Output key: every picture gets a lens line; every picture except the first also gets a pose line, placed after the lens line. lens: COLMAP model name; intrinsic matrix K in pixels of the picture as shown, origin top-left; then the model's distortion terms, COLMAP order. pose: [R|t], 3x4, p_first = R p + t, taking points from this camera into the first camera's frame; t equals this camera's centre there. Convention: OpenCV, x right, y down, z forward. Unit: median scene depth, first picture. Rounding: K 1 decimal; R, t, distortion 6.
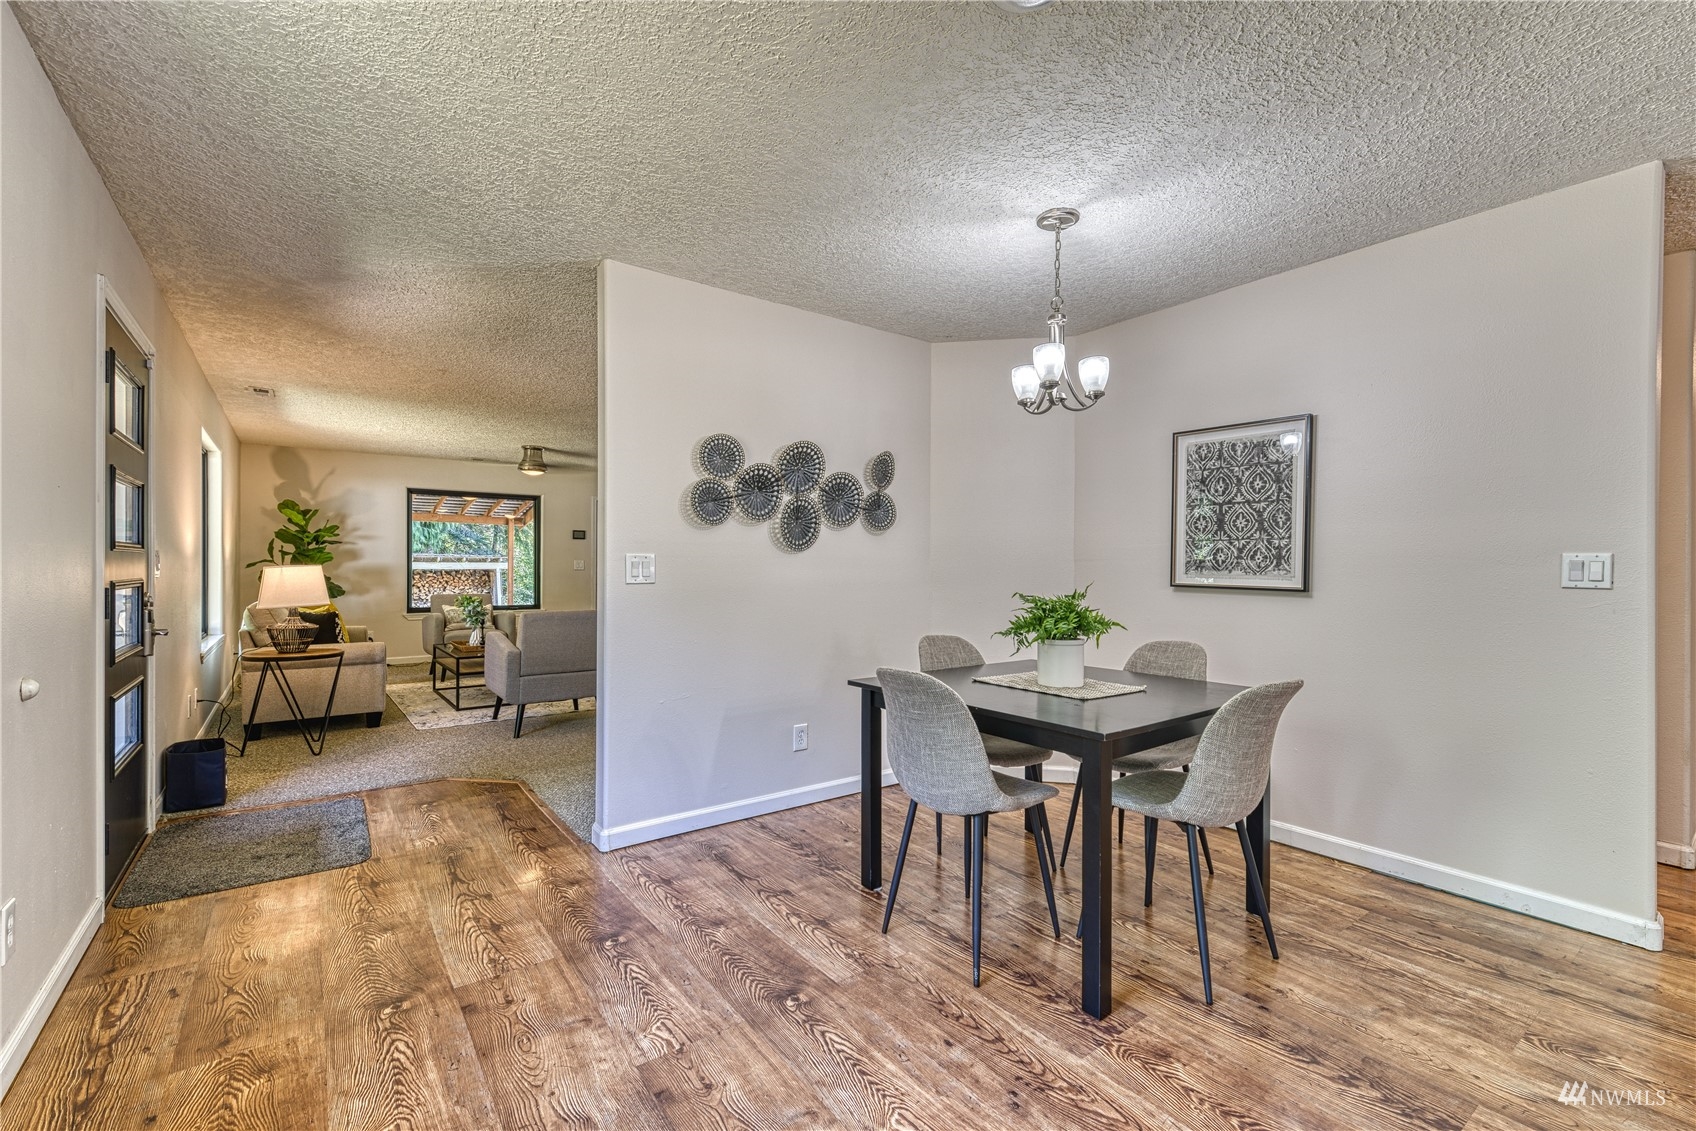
lens RADIAL K [[719.8, 0, 855.1], [0, 719.8, 573.5], [0, 0, 1]] dist [0.007917, -0.002713]
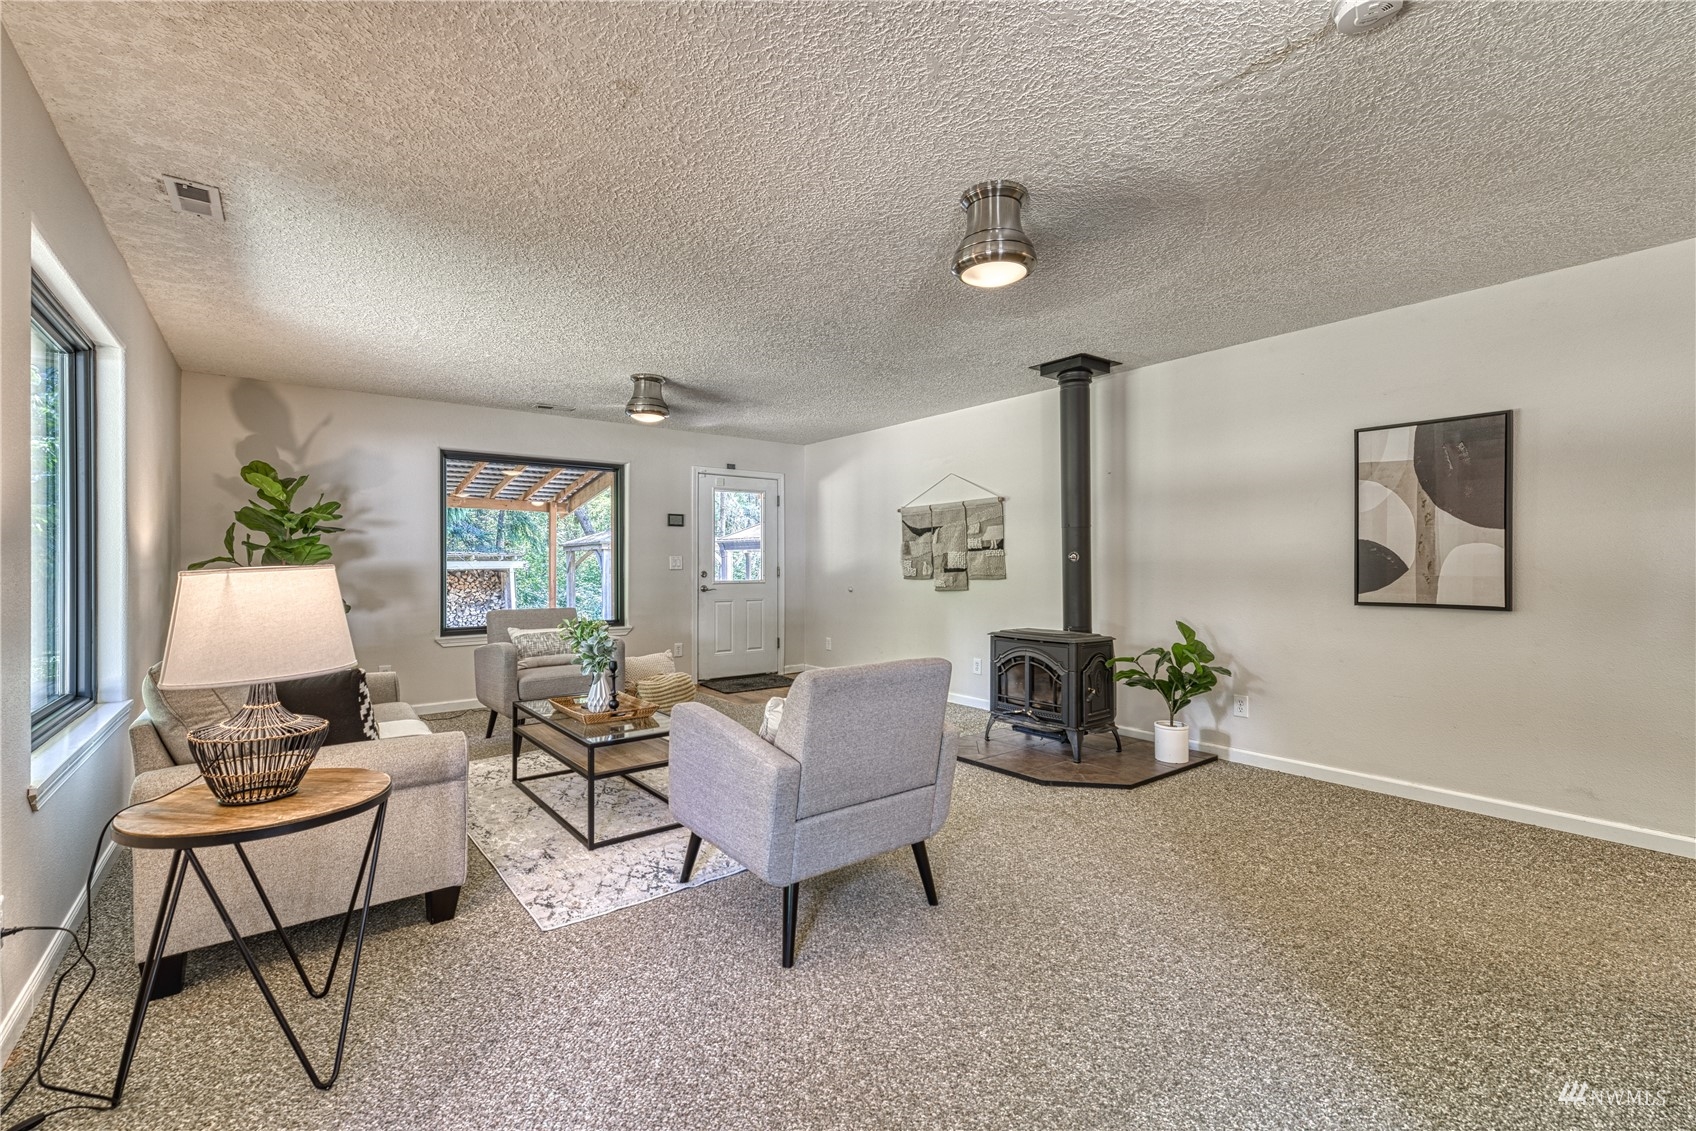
lens RADIAL K [[719.8, 0, 852.4], [0, 719.8, 564.5], [0, 0, 1]] dist [0.007917, -0.002713]
pose [[0.999819, -0.008023, 0.017261, -0.283013], [0.008150, 0.999940, -0.007301, -0.004289], [-0.017201, 0.007441, 0.999824, 0.367875]]
